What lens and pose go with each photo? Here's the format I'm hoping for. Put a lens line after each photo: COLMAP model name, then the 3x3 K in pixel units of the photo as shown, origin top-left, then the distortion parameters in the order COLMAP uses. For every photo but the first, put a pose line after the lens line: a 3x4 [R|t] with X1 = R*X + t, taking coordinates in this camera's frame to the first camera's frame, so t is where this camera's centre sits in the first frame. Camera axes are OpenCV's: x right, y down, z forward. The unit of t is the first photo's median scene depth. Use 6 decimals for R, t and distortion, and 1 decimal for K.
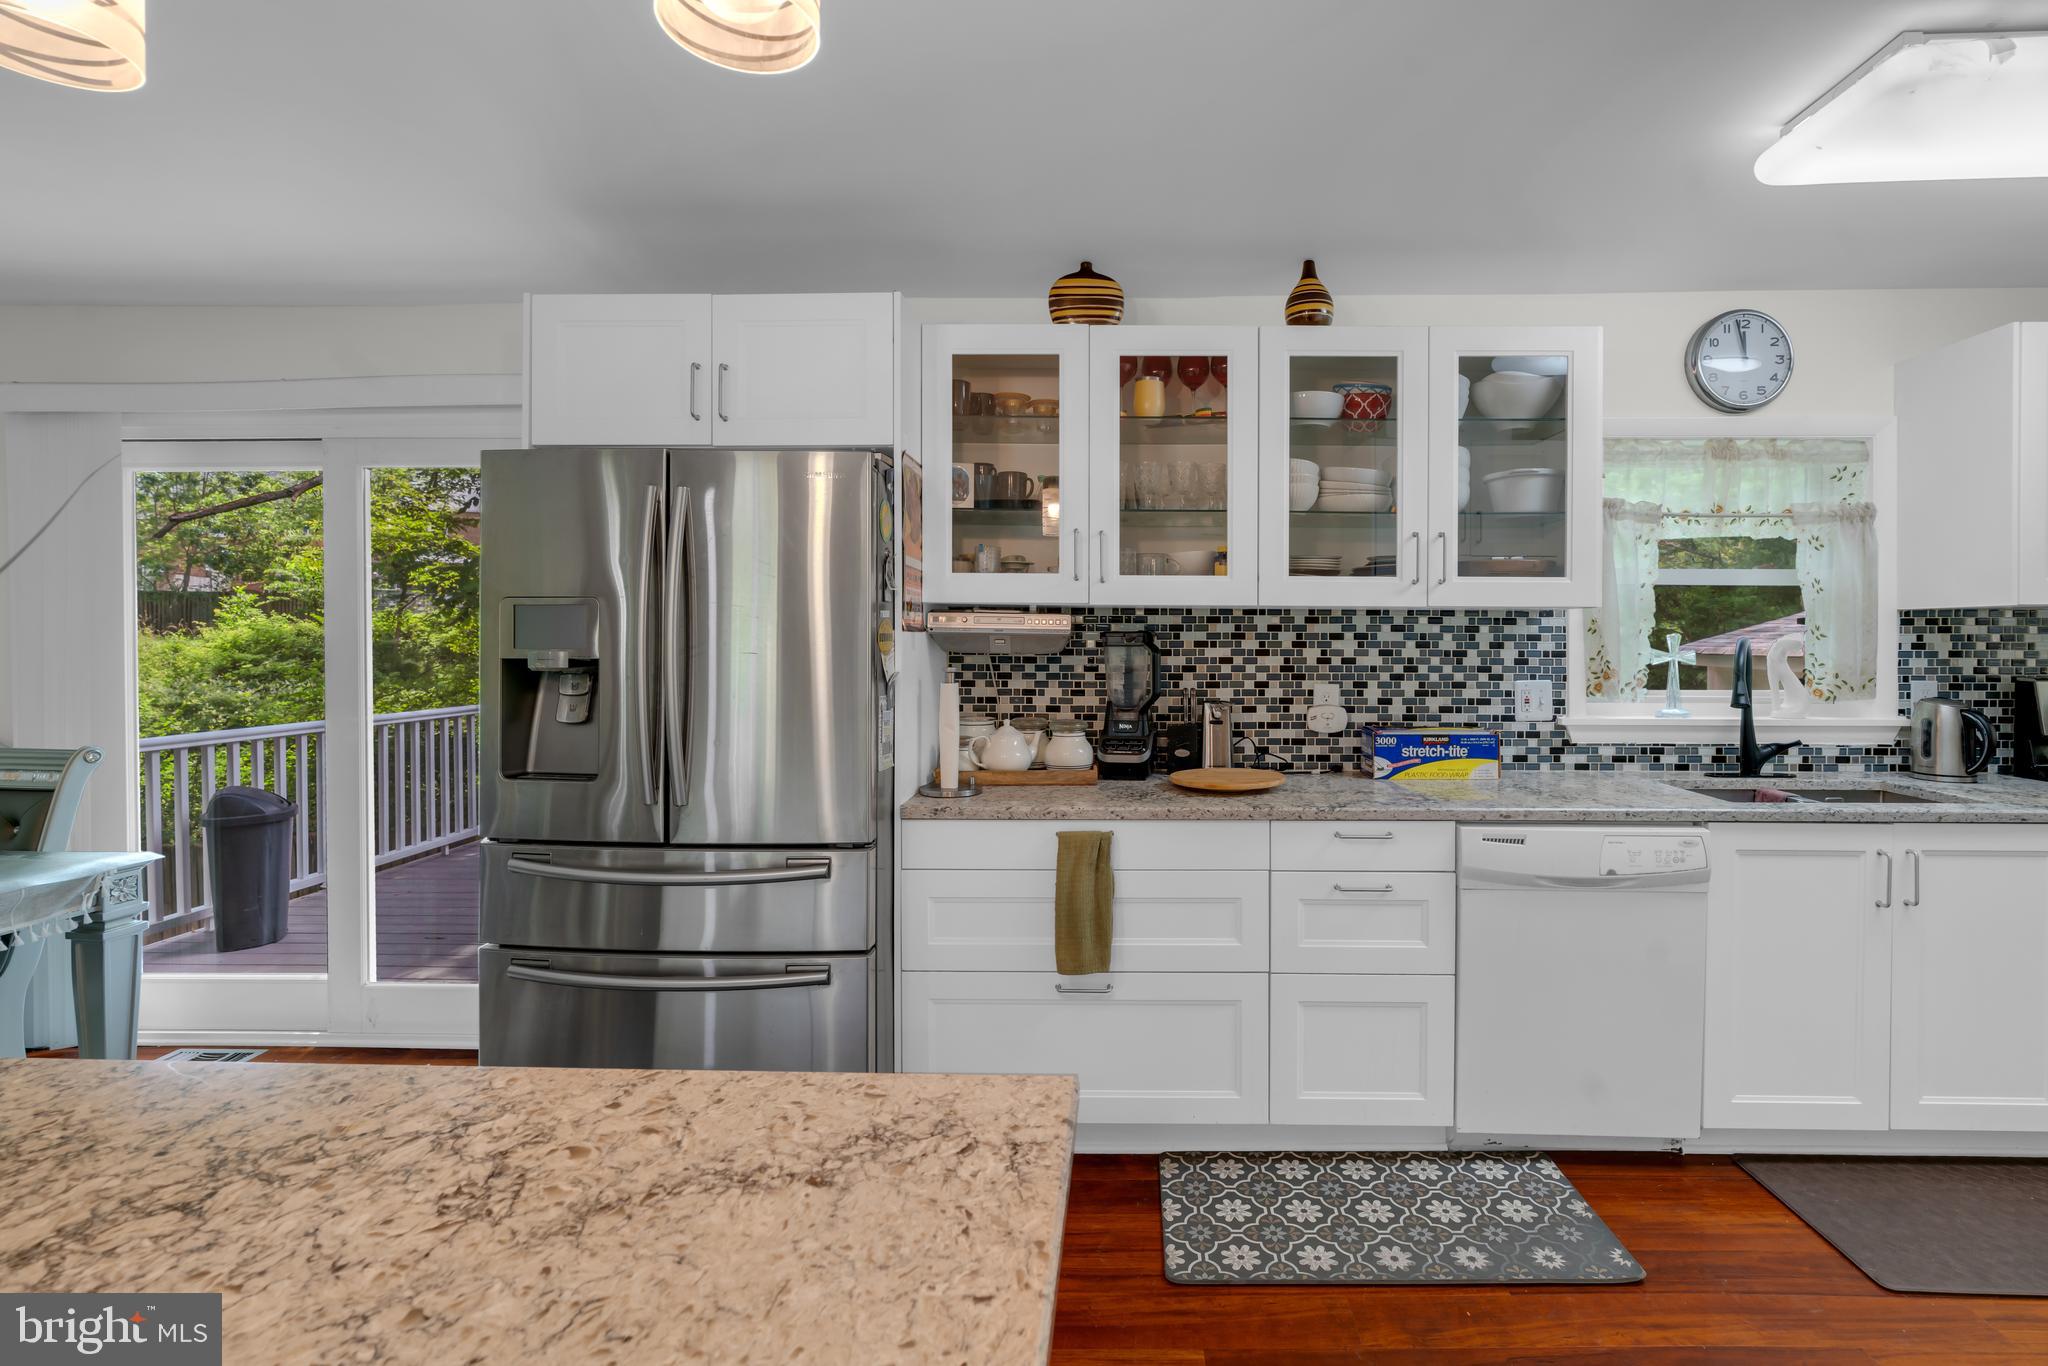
lens RADIAL K [[944.6, 0, 990.6], [0, 944.6, 641.8], [0, 0, 1]] dist [0.002252, 0.000426]
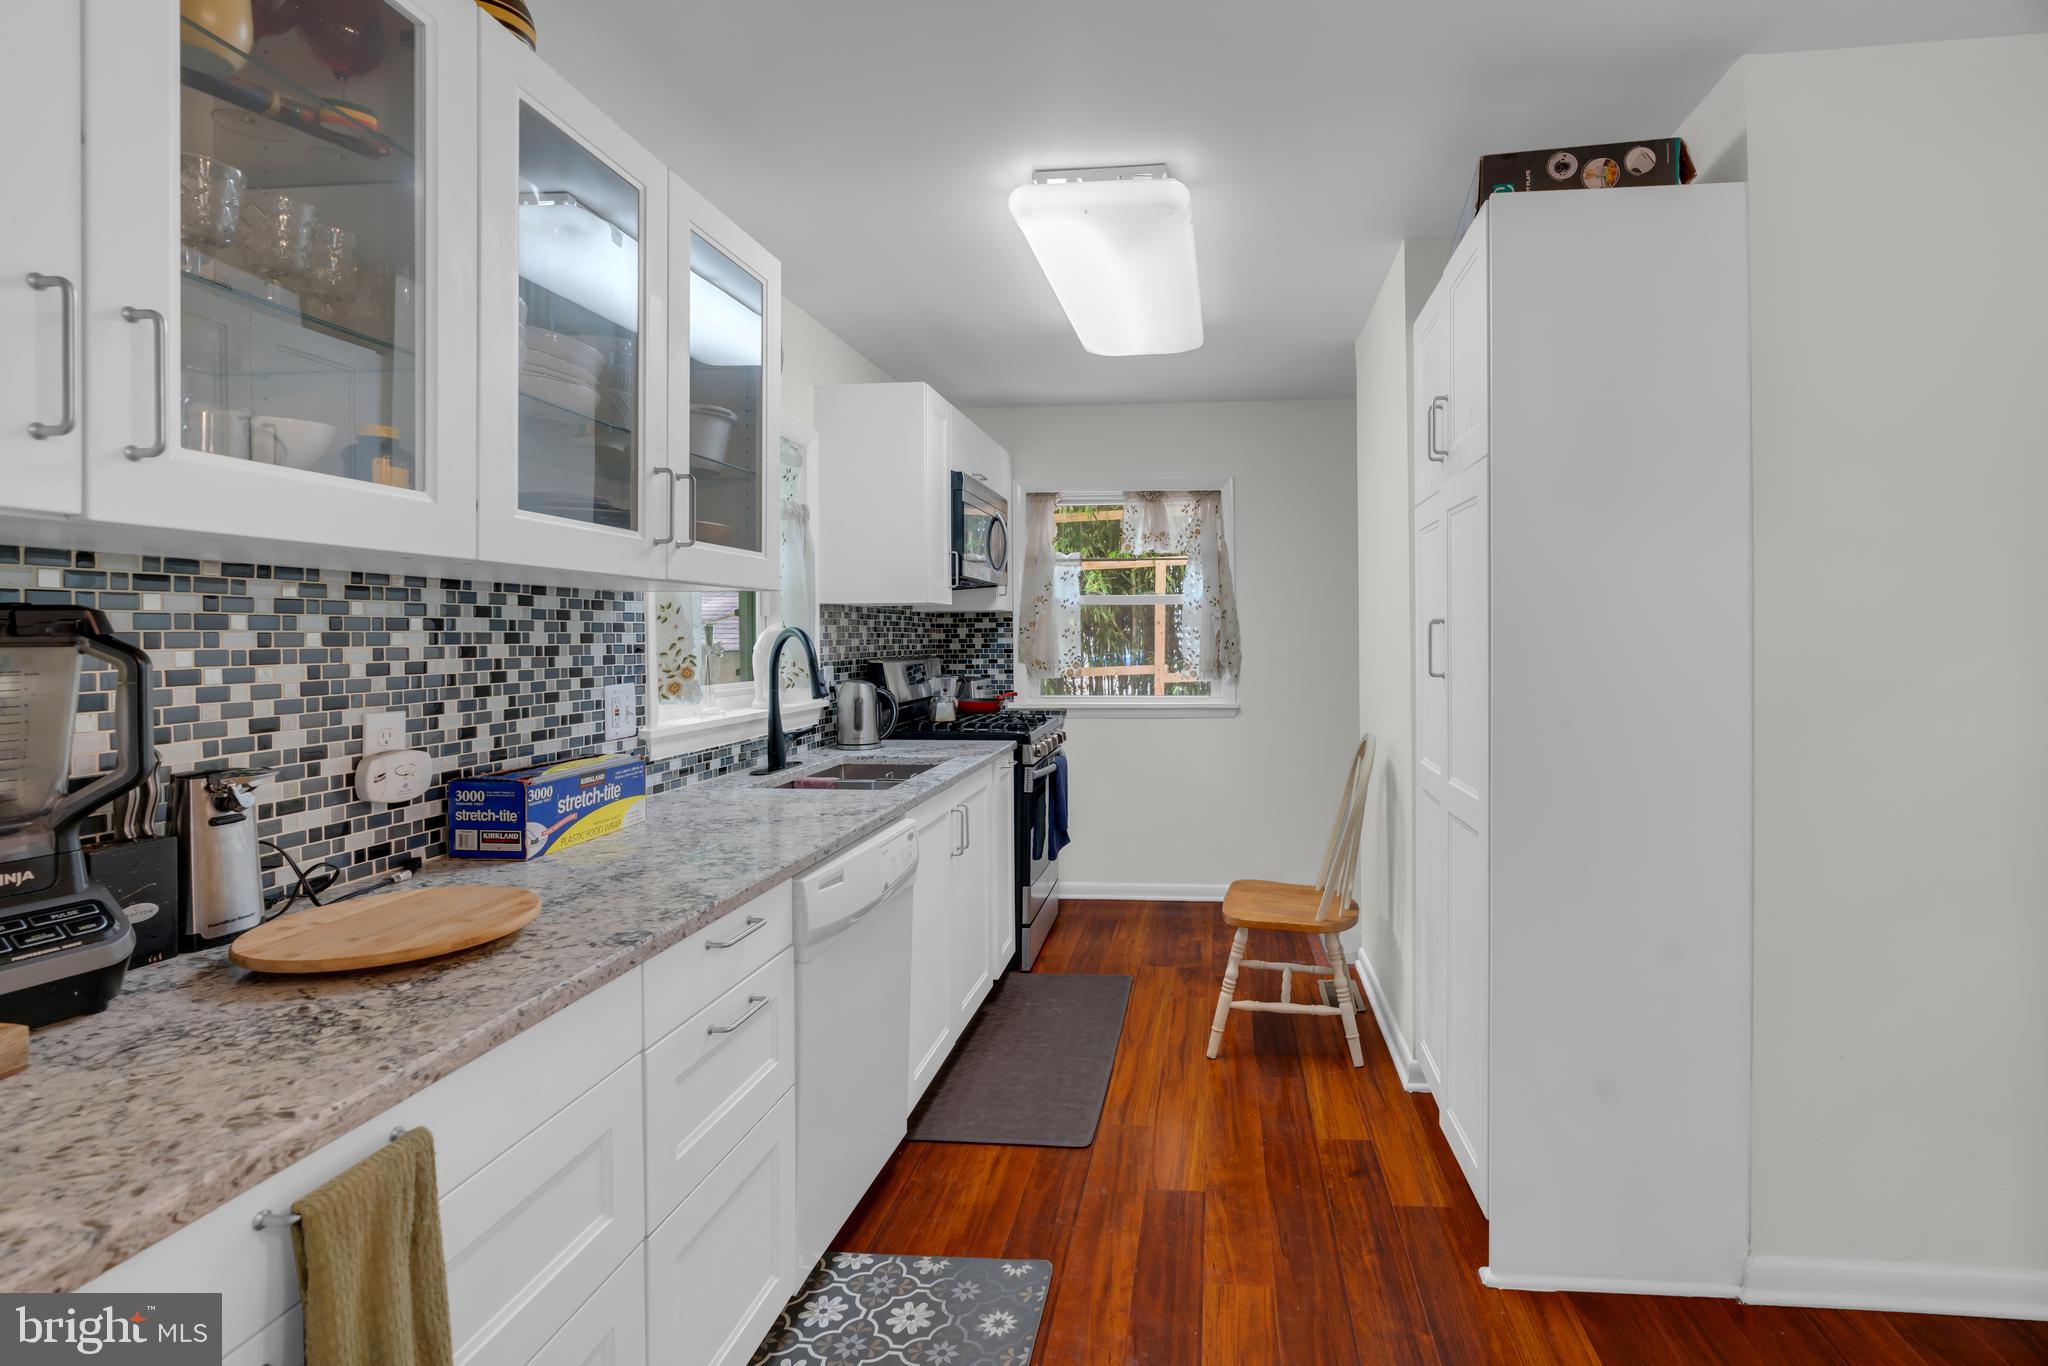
lens RADIAL K [[1036.3, 0, 1111.2], [0, 1036.3, 635.5], [0, 0, 1]] dist [-0.004120, -0.000035]
pose [[-0.044414, -0.003348, 0.999008, -0.256218], [0.008582, 0.999956, 0.003733, 0.002187], [-0.998976, 0.008739, -0.044383, 0.620833]]
